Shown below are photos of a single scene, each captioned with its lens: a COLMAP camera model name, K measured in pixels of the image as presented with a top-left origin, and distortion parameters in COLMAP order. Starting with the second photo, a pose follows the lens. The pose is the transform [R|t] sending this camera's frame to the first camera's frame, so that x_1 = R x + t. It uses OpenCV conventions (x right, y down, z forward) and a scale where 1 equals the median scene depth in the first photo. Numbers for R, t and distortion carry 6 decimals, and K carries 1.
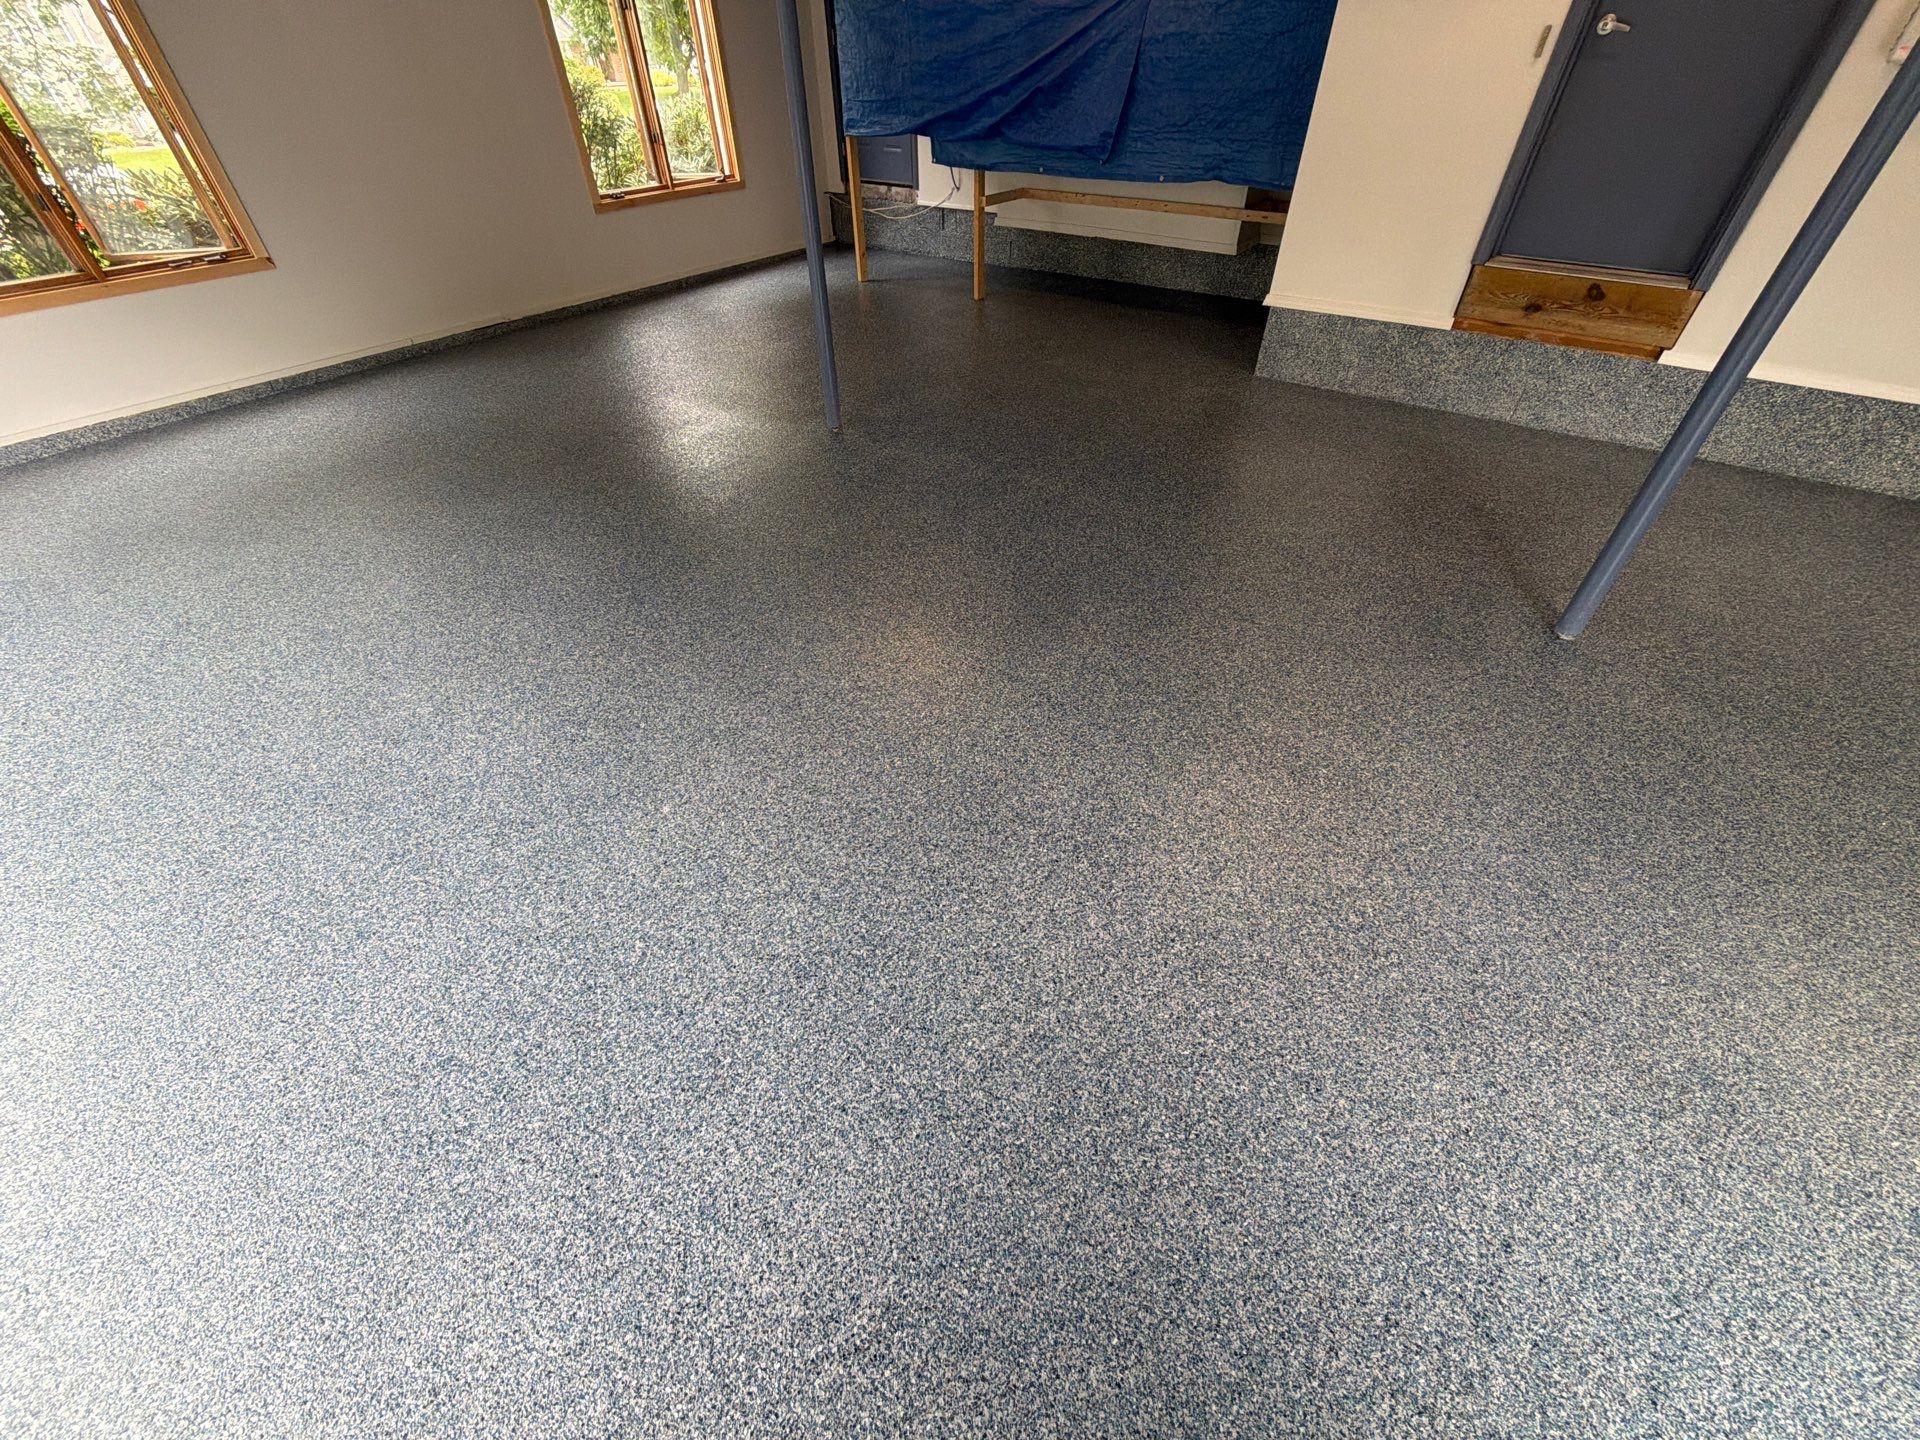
lens RADIAL K [[763.4, 0, 960.0], [0, 763.4, 720.0], [0, 0, 1]] dist [0.000425, -0.000202]
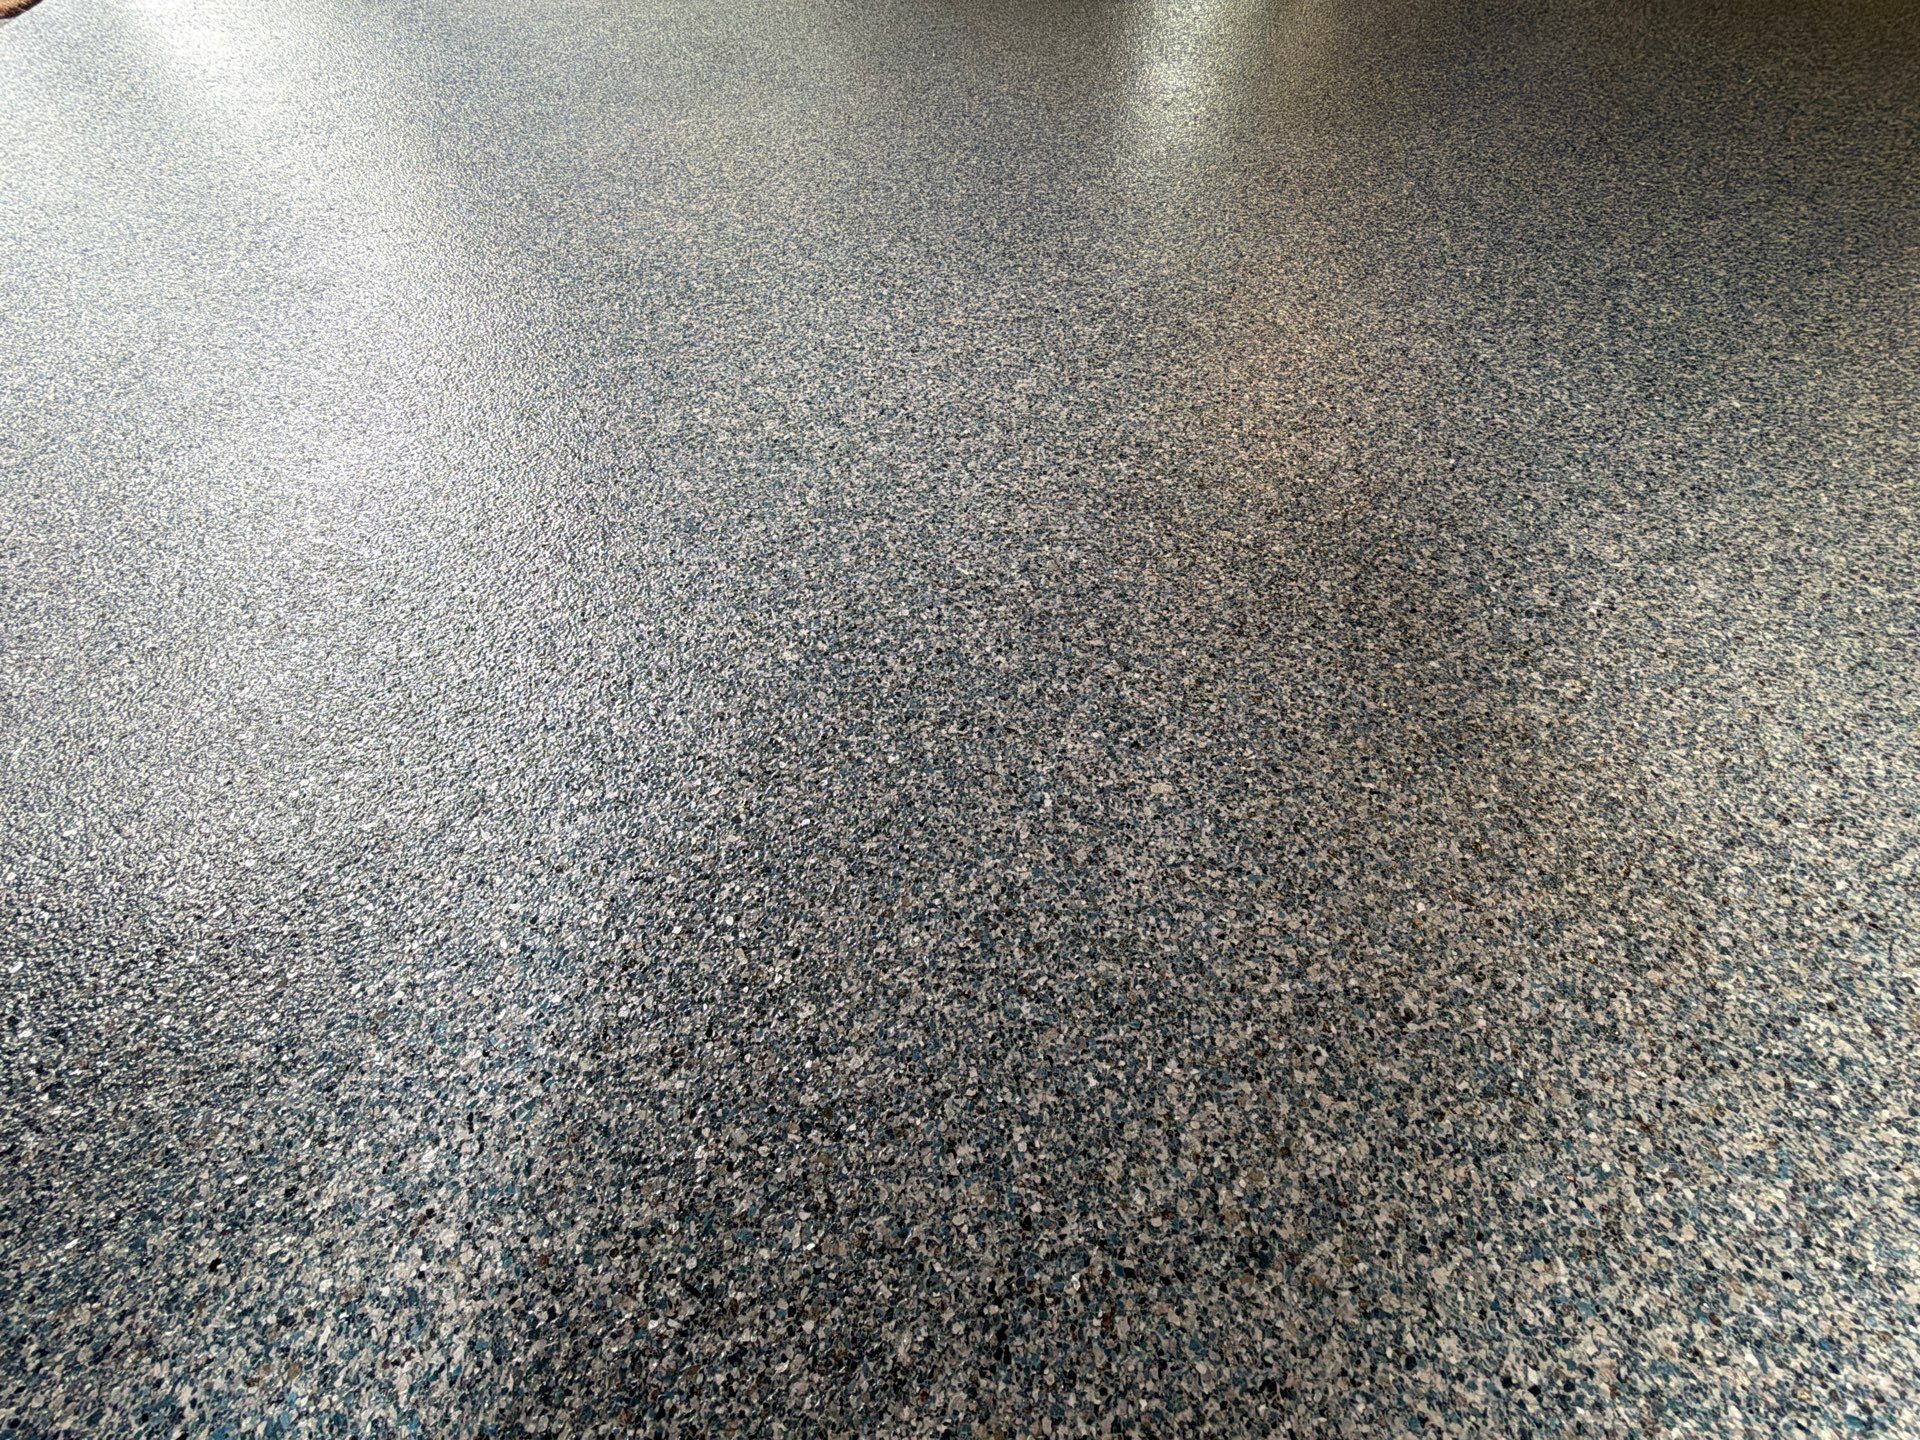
lens RADIAL K [[763.4, 0, 960.0], [0, 763.4, 720.0], [0, 0, 1]] dist [0.000425, -0.000202]
pose [[0.782497, 0.510895, -0.355929, 0.298195], [-0.423839, 0.855796, 0.296603, 0.215777], [0.456136, -0.081234, 0.886195, 0.322293]]
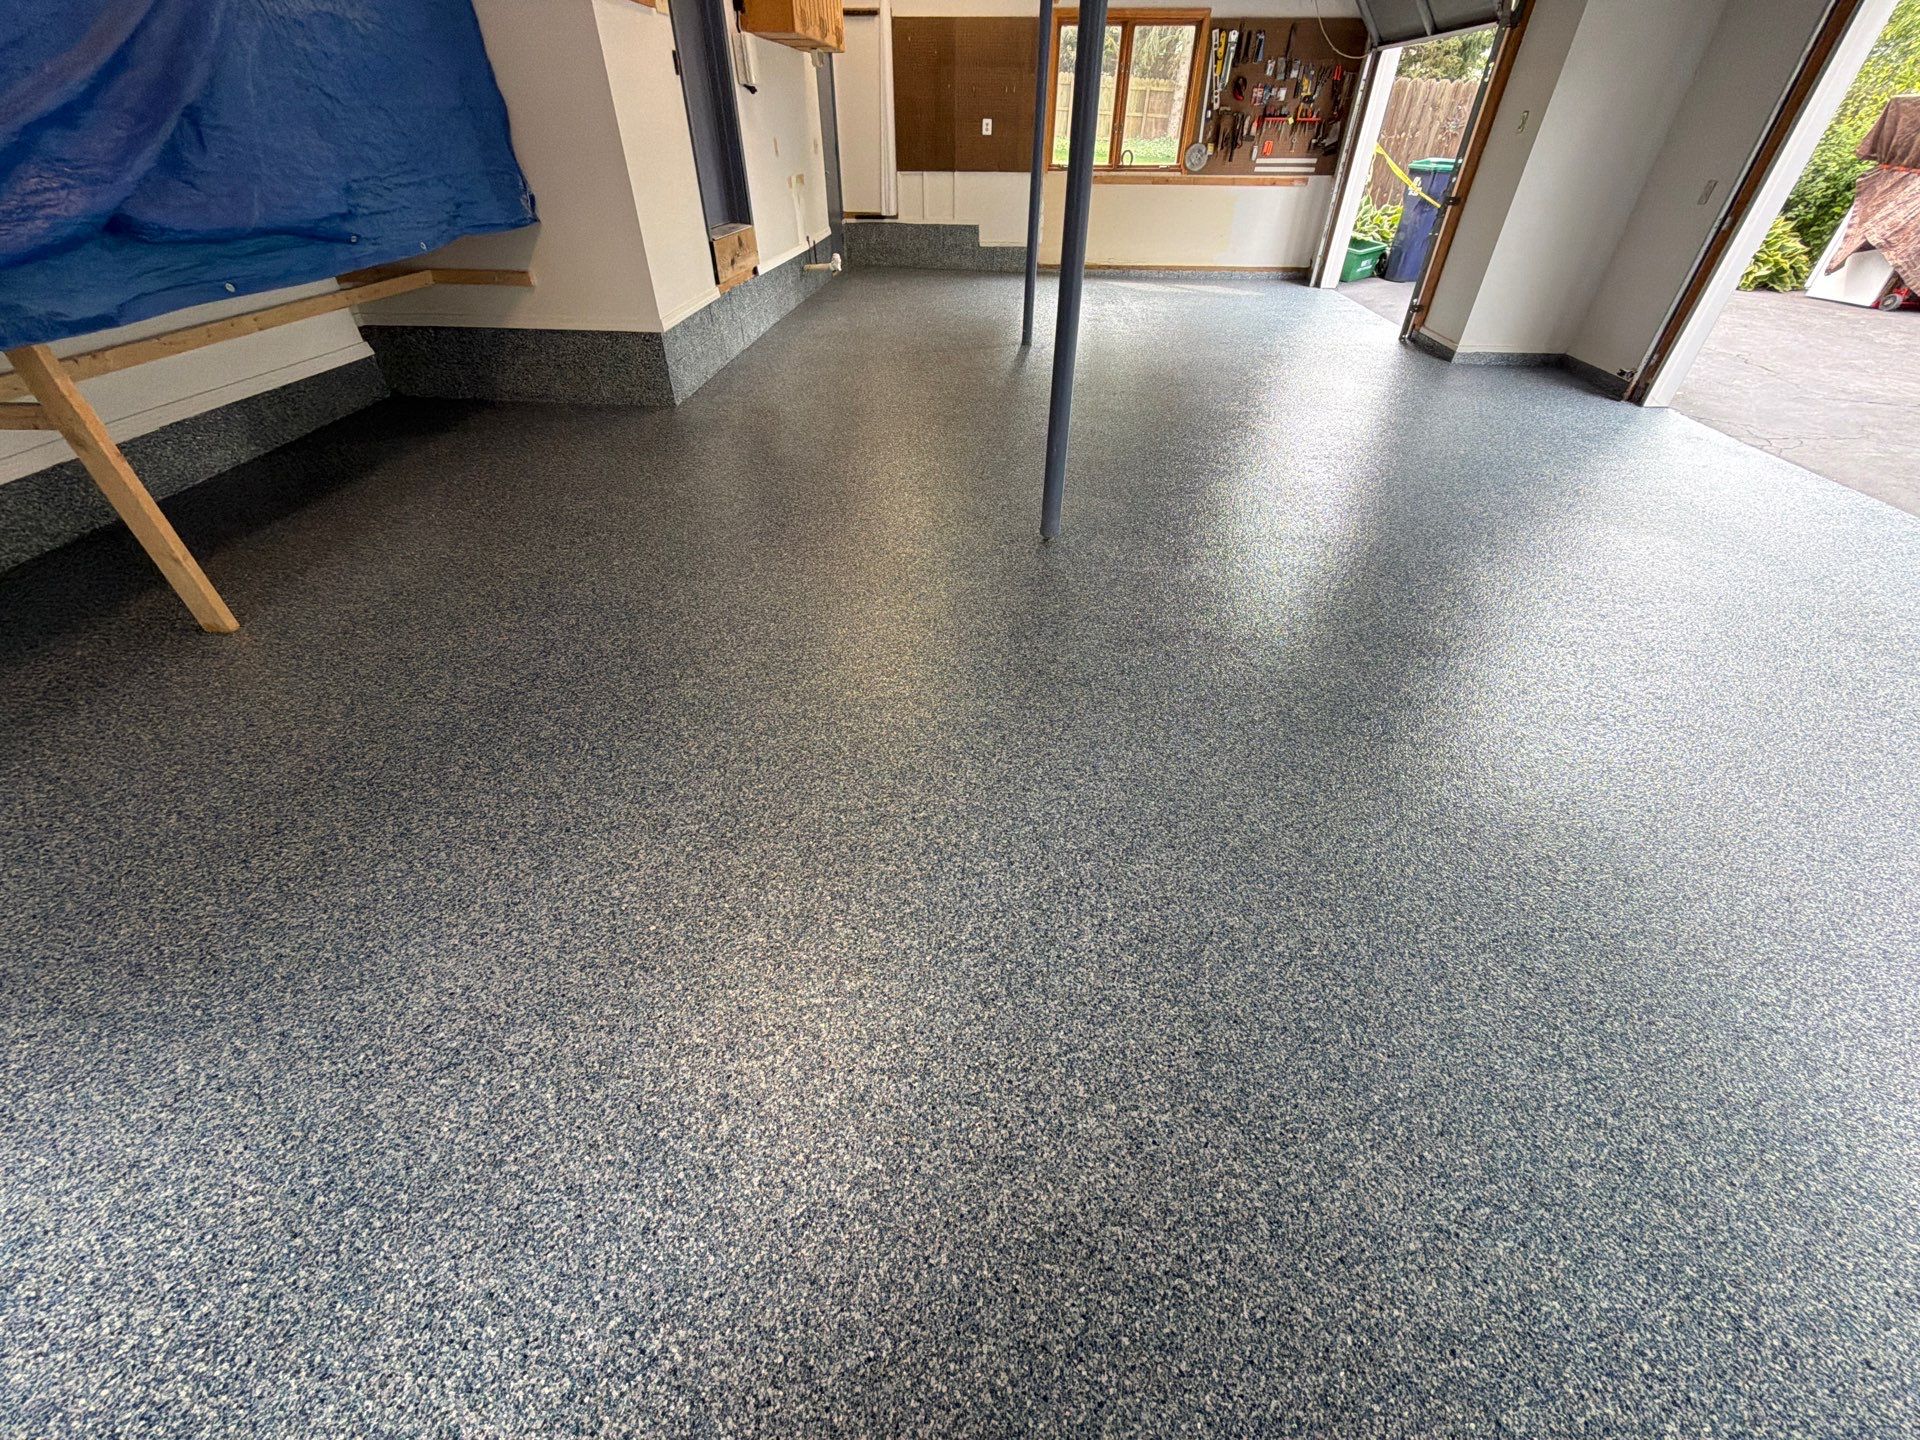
lens RADIAL K [[763.4, 0, 960.0], [0, 763.4, 720.0], [0, 0, 1]] dist [0.000425, -0.000202]
pose [[-0.530768, -0.520123, 0.669147, -1.016514], [0.564223, 0.372290, 0.736921, -1.313747], [-0.632406, 0.768682, 0.095866, 1.618764]]
